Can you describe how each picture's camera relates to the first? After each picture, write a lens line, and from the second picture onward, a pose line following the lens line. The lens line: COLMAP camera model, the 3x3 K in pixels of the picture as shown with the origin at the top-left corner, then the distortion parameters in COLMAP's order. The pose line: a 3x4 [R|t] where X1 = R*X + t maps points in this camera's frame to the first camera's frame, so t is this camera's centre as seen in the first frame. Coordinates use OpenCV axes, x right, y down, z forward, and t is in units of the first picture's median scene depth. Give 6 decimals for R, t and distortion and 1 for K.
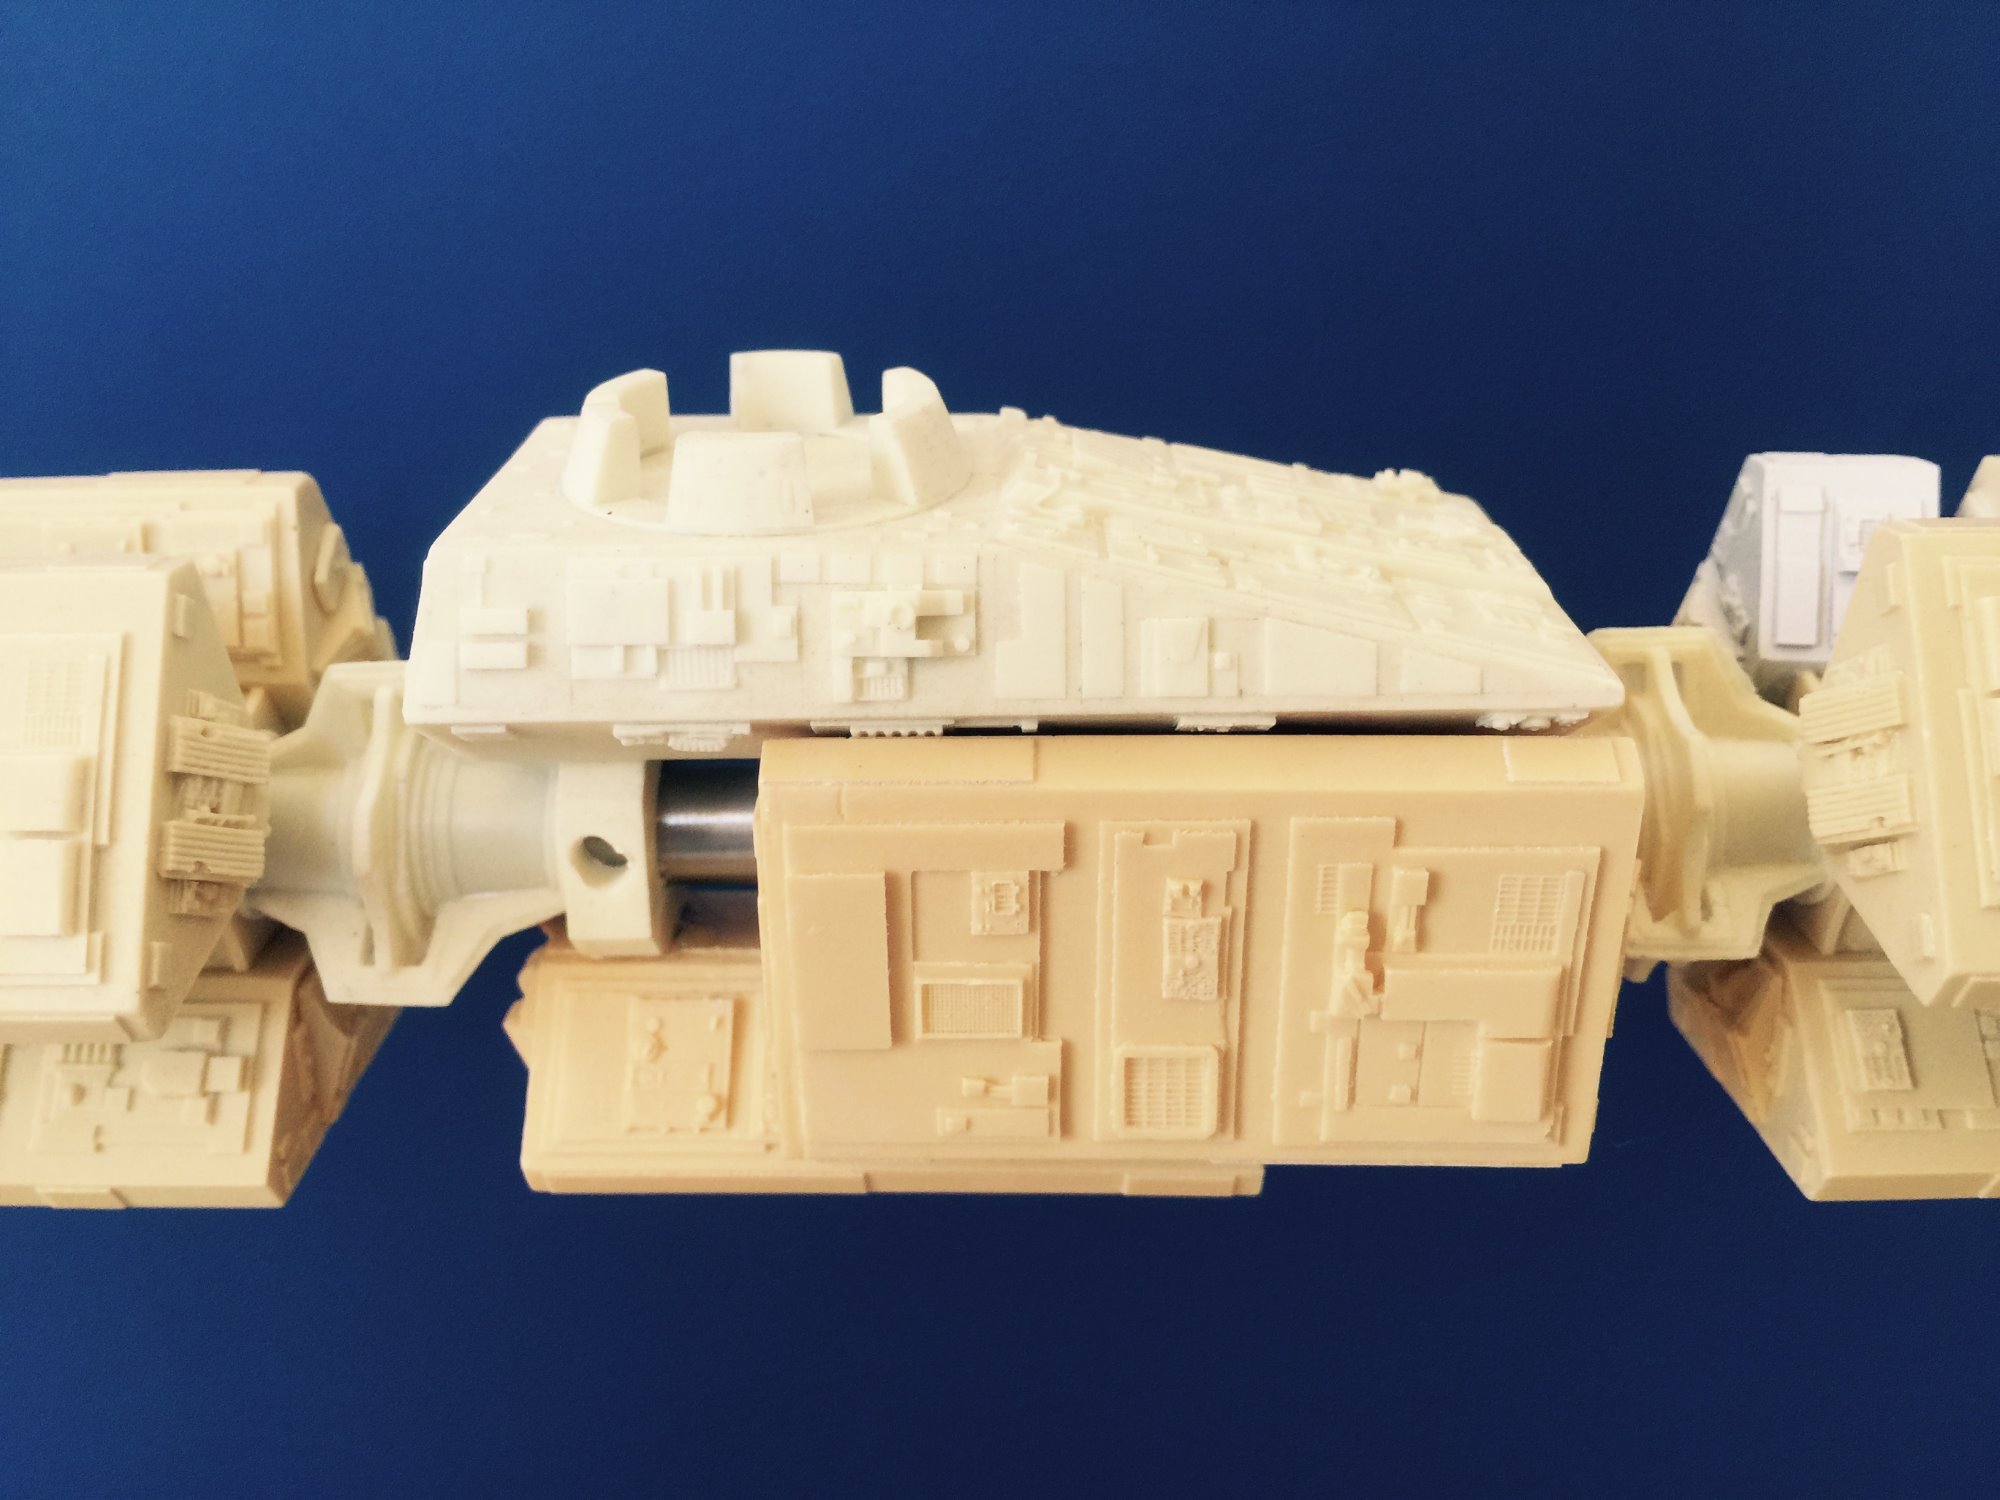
lens RADIAL K [[1759.3, 0, 1092.2], [0, 1759.3, 778.2], [0, 0, 1]] dist [0.091057, -0.316441]
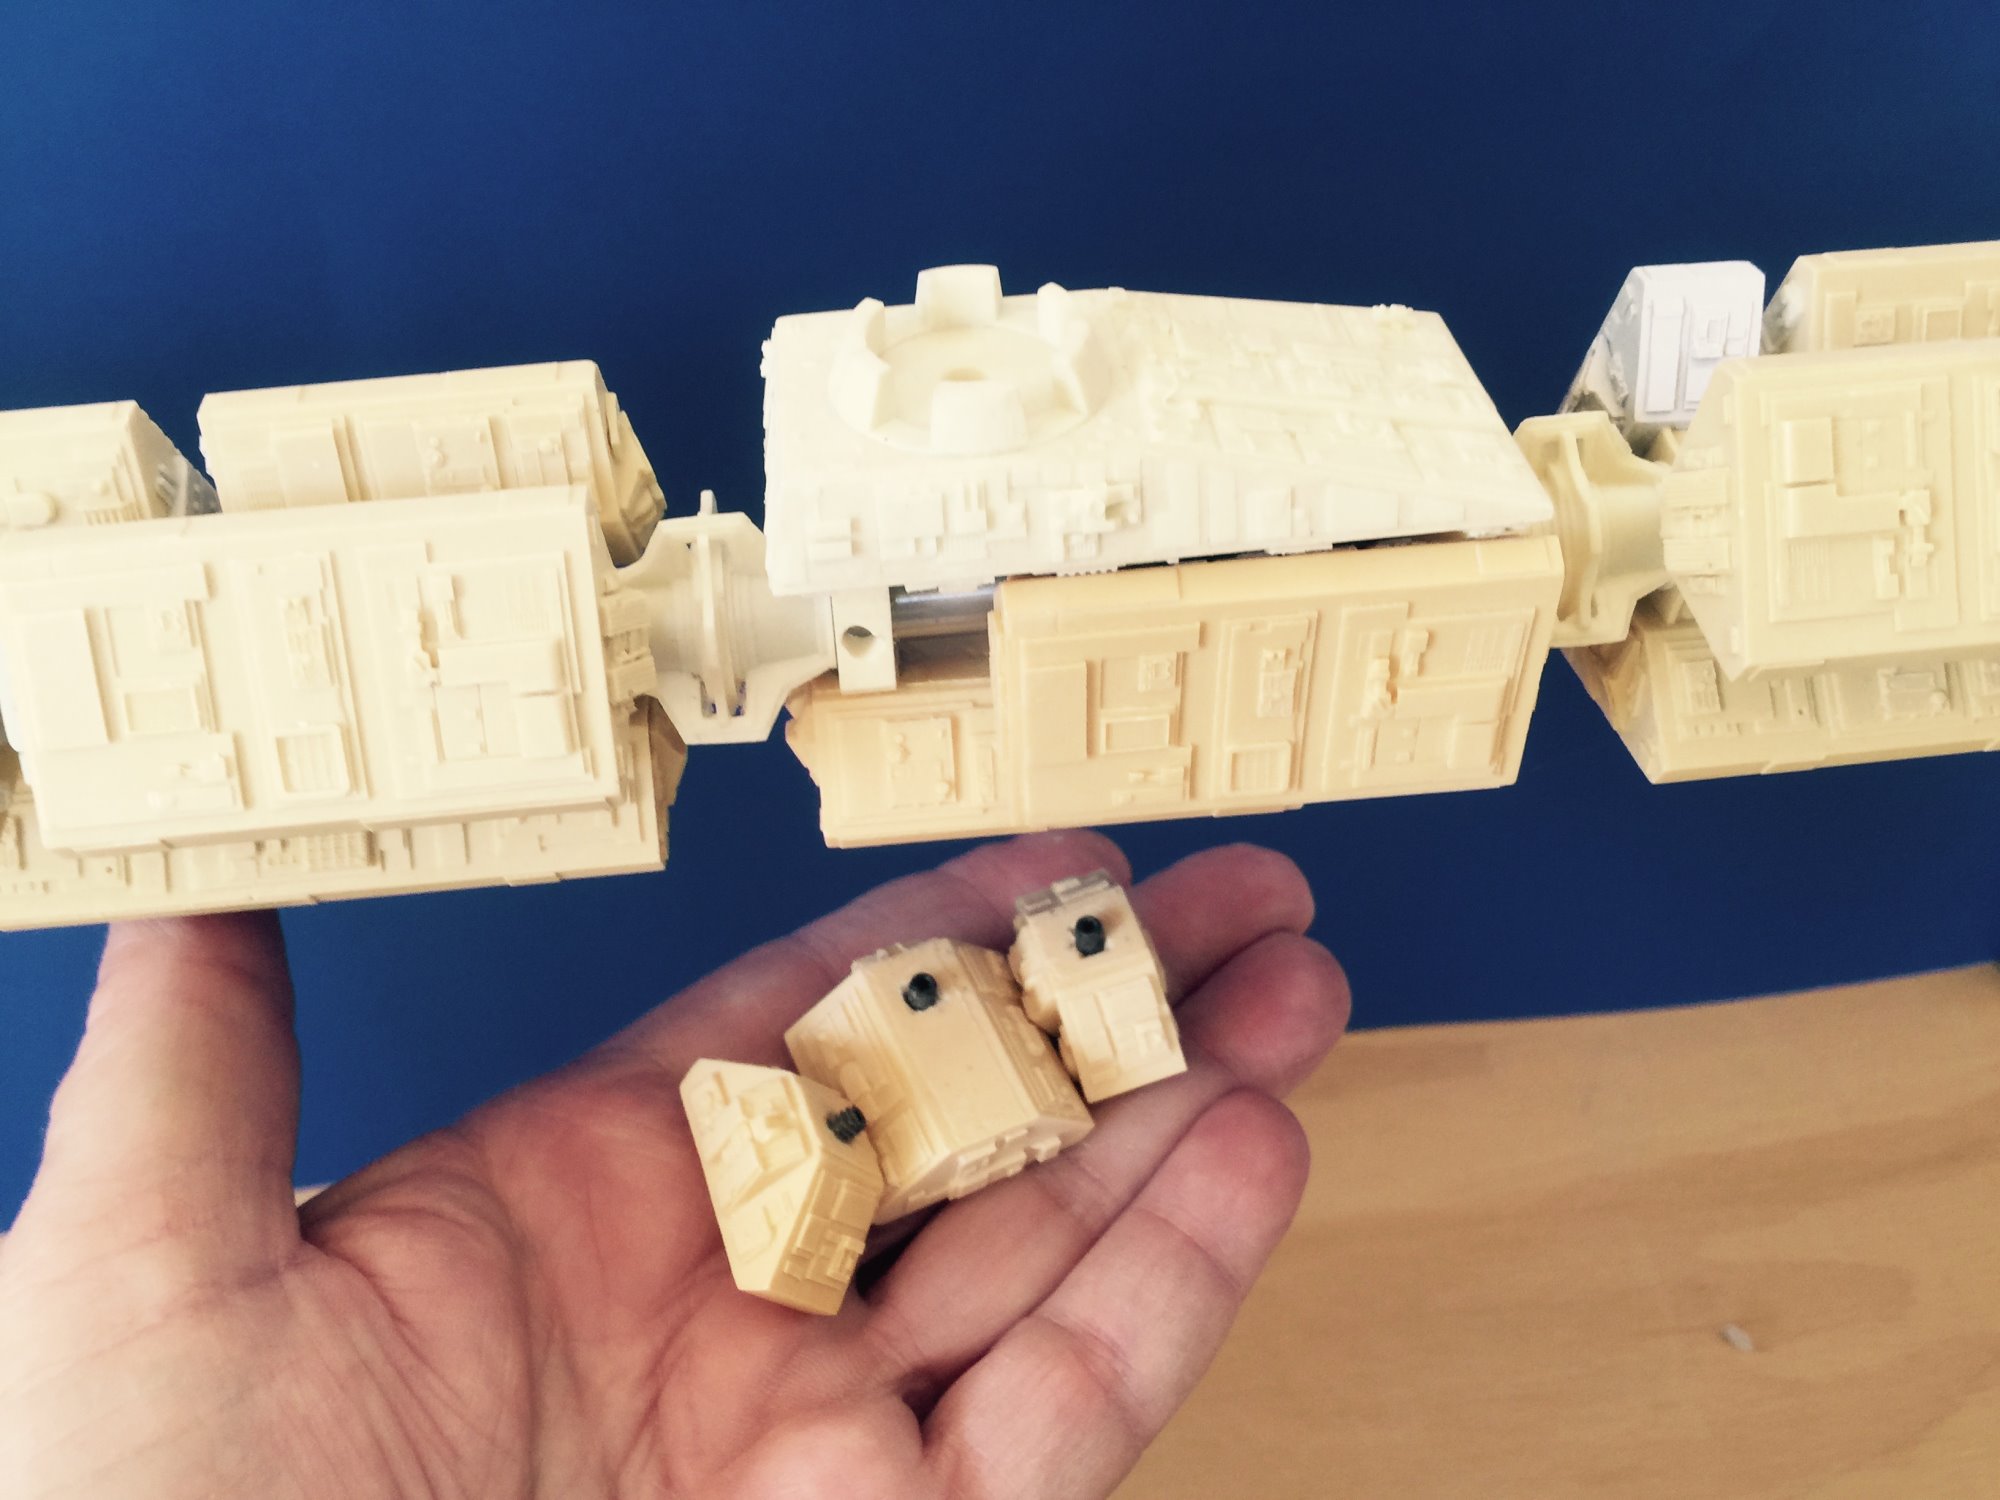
lens RADIAL K [[1759.3, 0, 1092.2], [0, 1759.3, 778.2], [0, 0, 1]] dist [0.091057, -0.316441]
pose [[0.993741, -0.082960, 0.074803, -0.223205], [0.054768, 0.945488, 0.321017, -0.327741], [-0.097357, -0.314911, 0.944115, -0.469751]]
